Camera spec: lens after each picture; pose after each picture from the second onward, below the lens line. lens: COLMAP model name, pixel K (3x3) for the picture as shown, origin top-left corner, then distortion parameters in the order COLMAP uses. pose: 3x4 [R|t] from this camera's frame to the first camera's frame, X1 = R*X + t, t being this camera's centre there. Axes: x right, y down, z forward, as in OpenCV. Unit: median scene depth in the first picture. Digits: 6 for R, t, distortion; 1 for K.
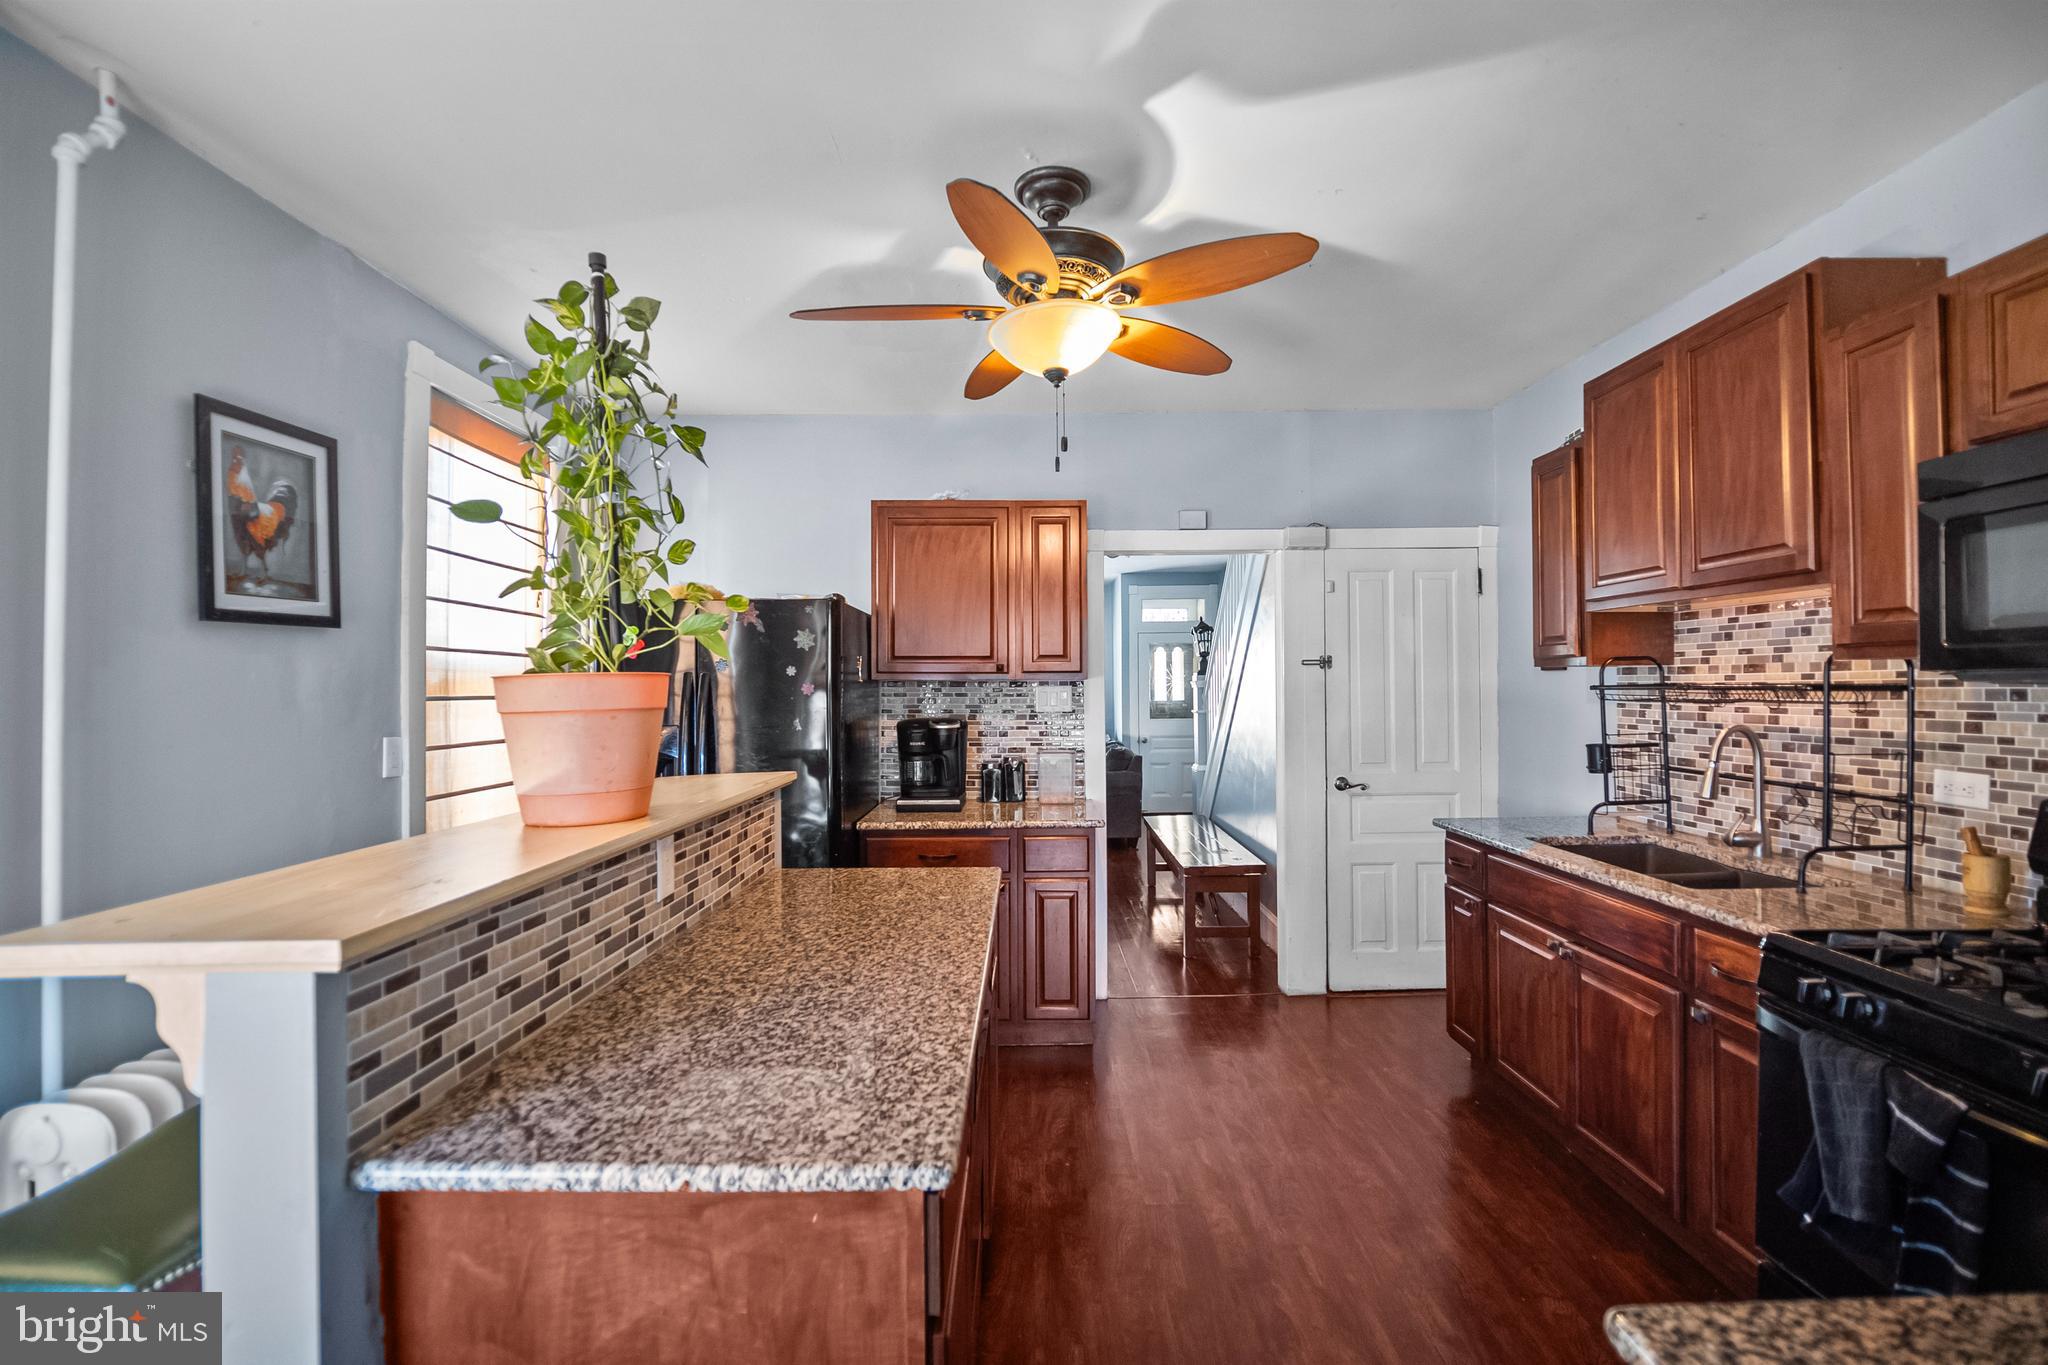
lens RADIAL K [[883.7, 0, 1025.6], [0, 883.7, 677.1], [0, 0, 1]] dist [-0.021600, -0.000223]
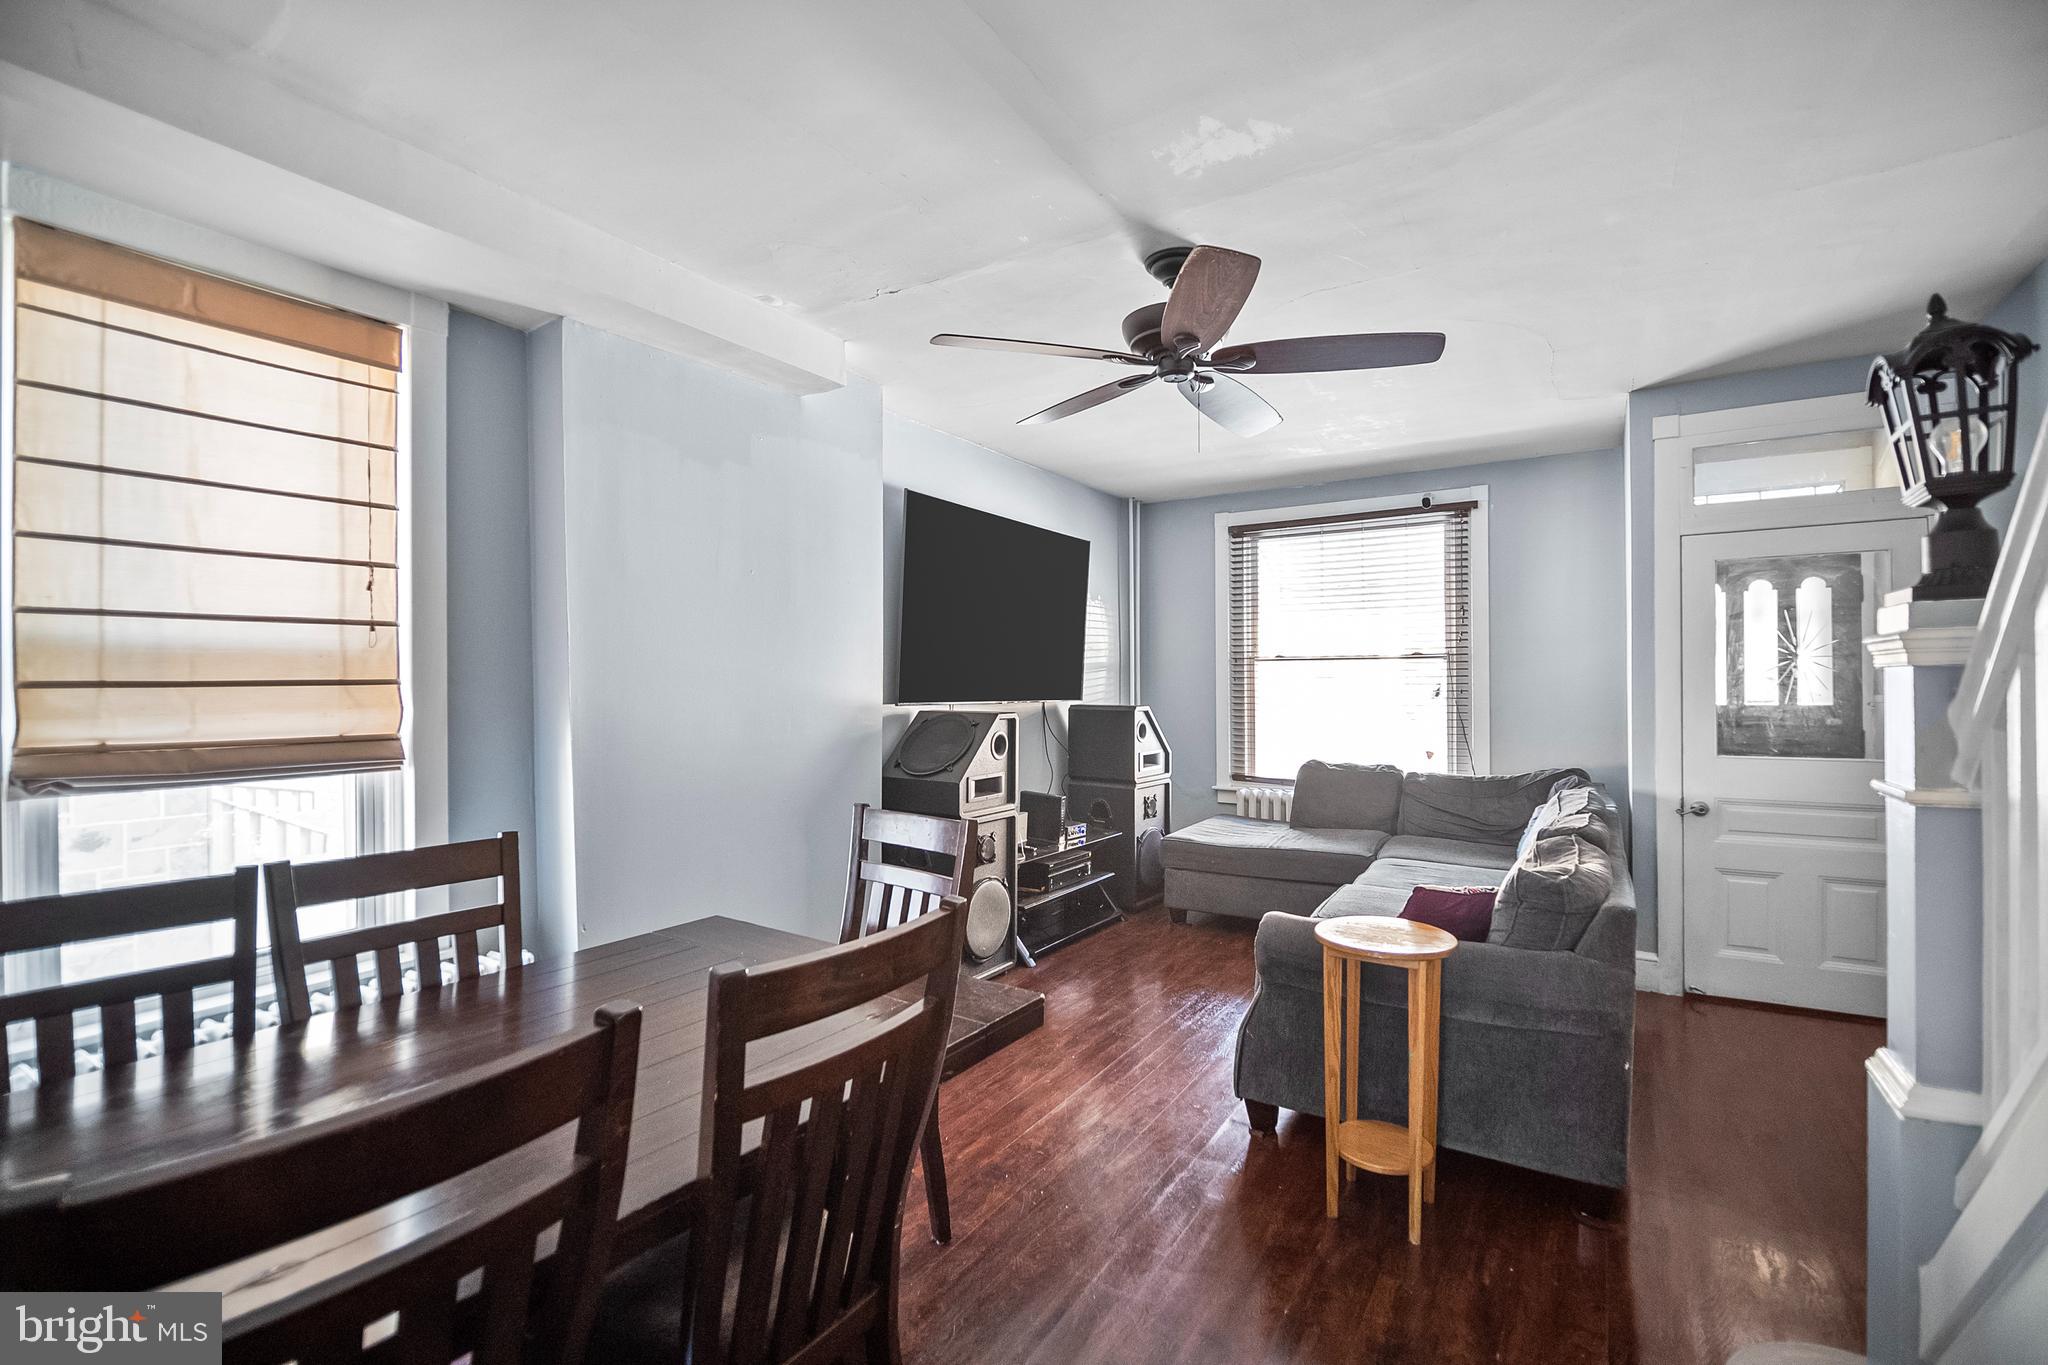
lens RADIAL K [[883.7, 0, 1025.6], [0, 883.7, 677.1], [0, 0, 1]] dist [-0.021600, -0.000223]
pose [[0.840509, -0.001671, -0.541795, 0.087812], [0.009322, 0.999892, 0.011378, 0.005966], [0.541717, -0.014613, 0.840434, 0.486793]]
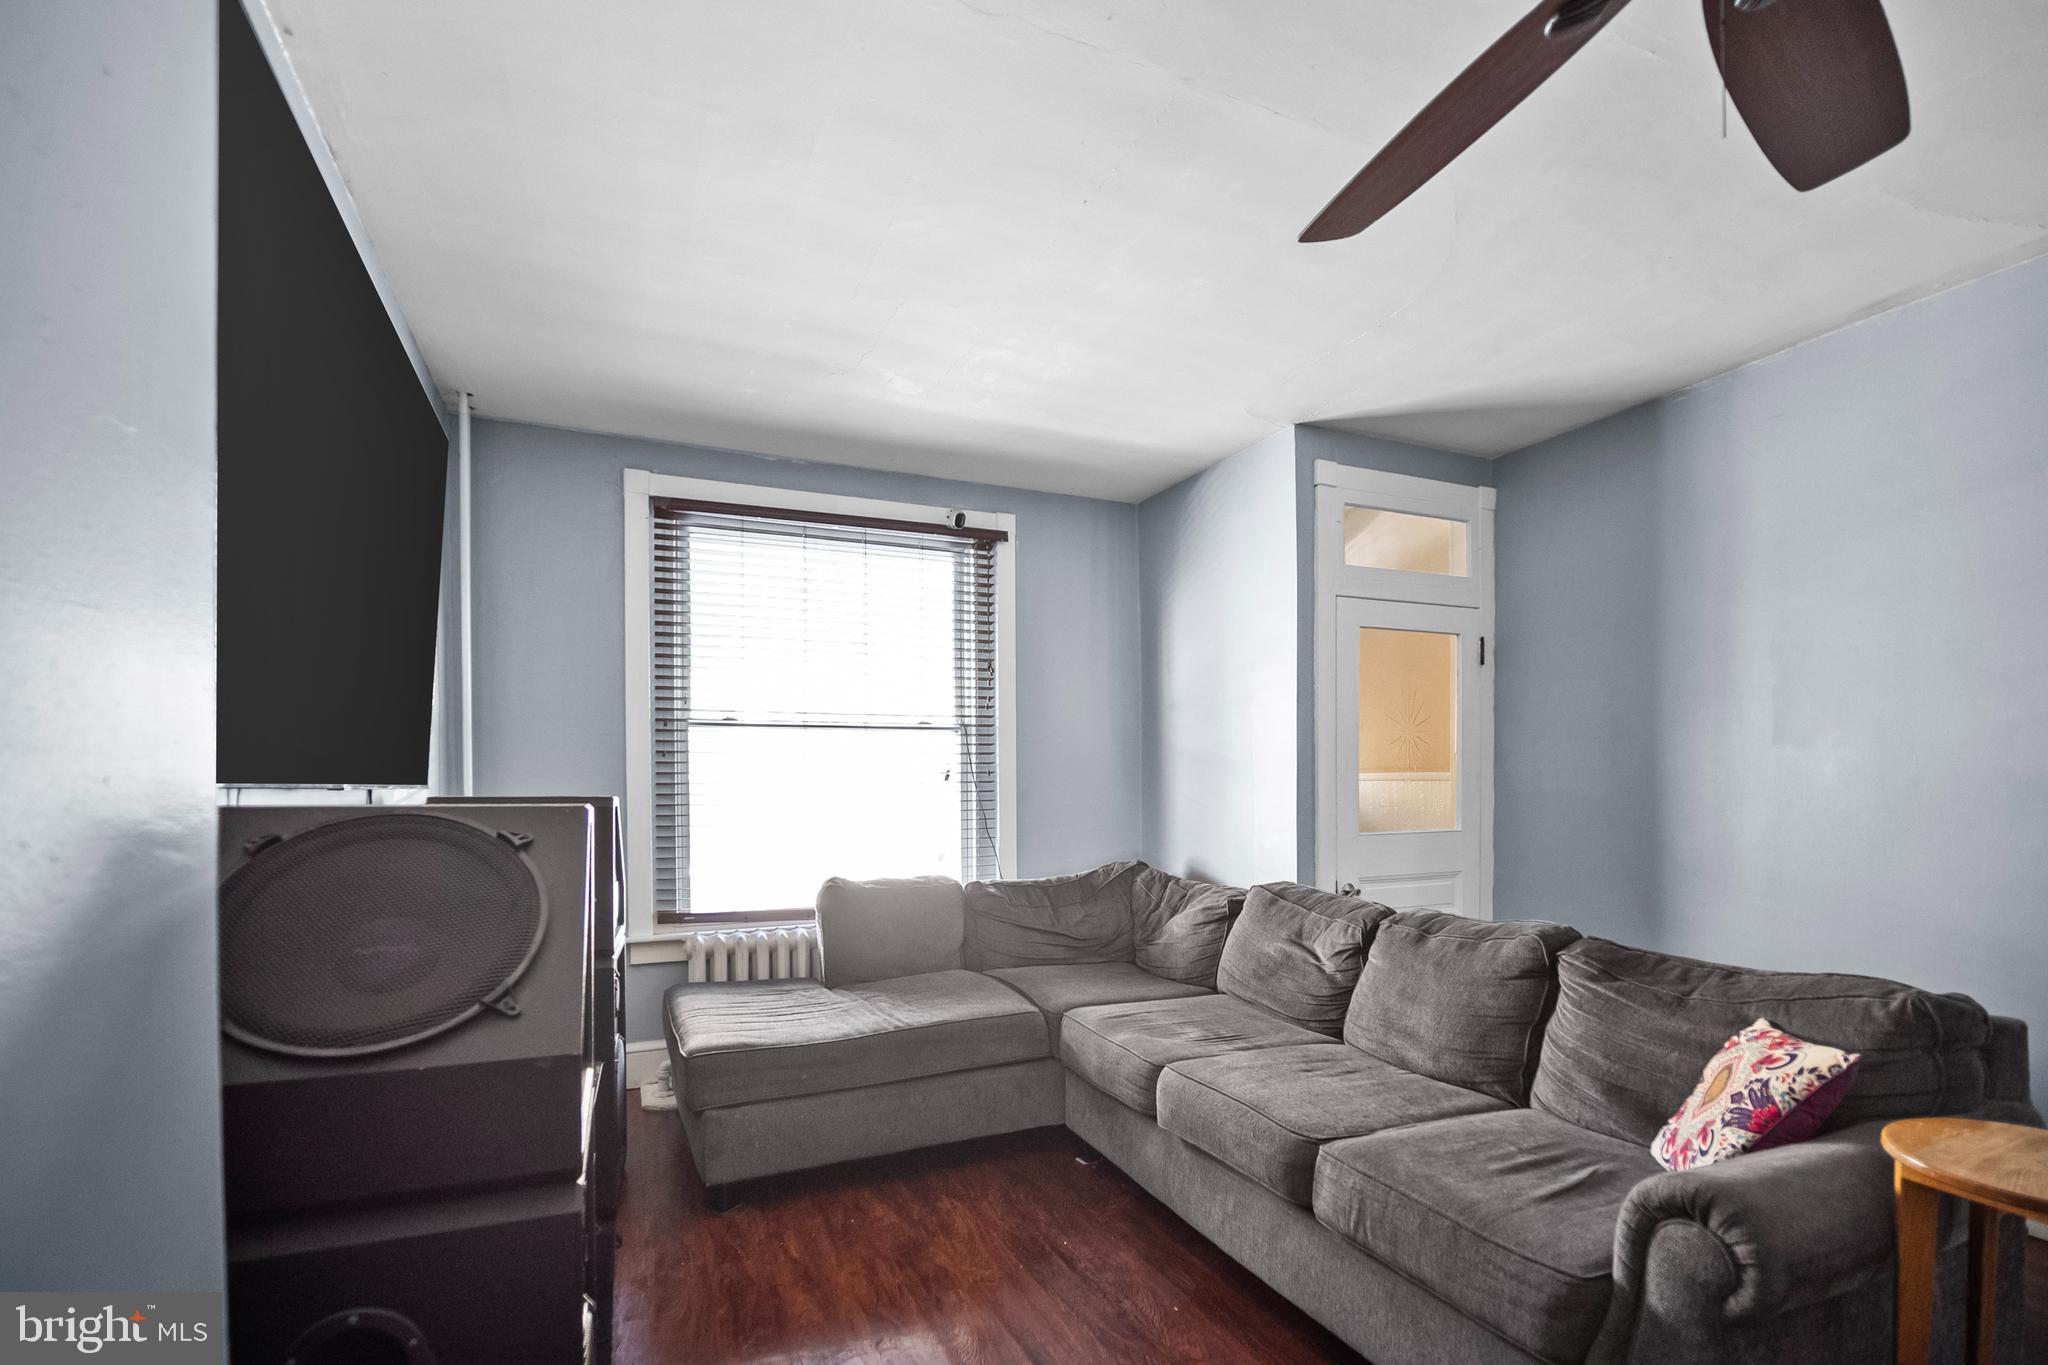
lens RADIAL K [[941.0, 0, 1023.9], [0, 941.0, 783.5], [0, 0, 1]] dist [-0.000133, -0.000111]
pose [[0.919944, -0.001871, 0.392046, -0.131627], [-0.005532, 0.999827, 0.017751, 0.019726], [-0.392012, -0.018499, 0.919774, 0.657452]]
